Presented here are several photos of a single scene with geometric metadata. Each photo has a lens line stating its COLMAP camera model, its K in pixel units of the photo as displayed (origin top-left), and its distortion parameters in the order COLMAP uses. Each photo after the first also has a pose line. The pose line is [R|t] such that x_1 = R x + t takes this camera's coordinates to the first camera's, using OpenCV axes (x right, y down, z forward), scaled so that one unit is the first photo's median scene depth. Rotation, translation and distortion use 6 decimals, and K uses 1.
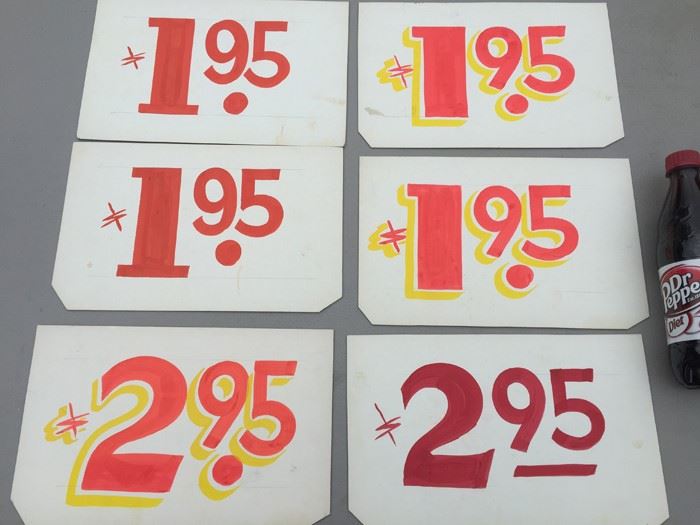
lens RADIAL K [[618.2, 0, 337.2], [0, 618.2, 267.0], [0, 0, 1]] dist [0.119095, -0.128004]
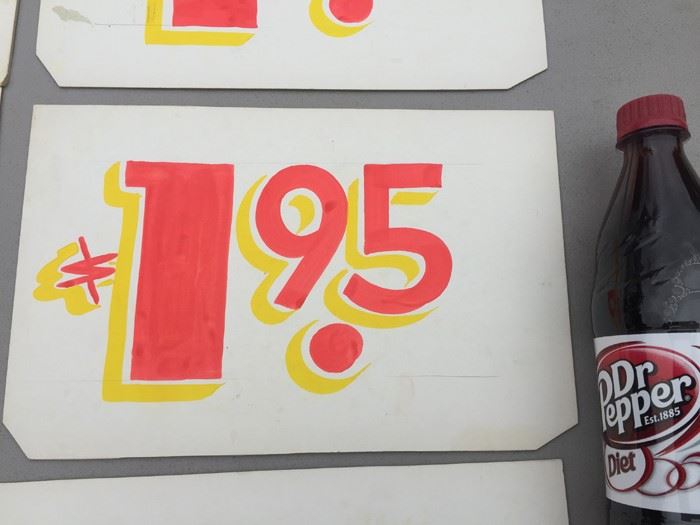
lens RADIAL K [[621.6, 0, 350.0], [0, 621.6, 262.5], [0, 0, 1]] dist [0.097295, -0.138228]
pose [[0.999004, -0.014943, 0.042049, 0.278833], [0.010694, 0.994978, 0.099519, -0.103467], [-0.043325, -0.098970, 0.994147, 0.488061]]
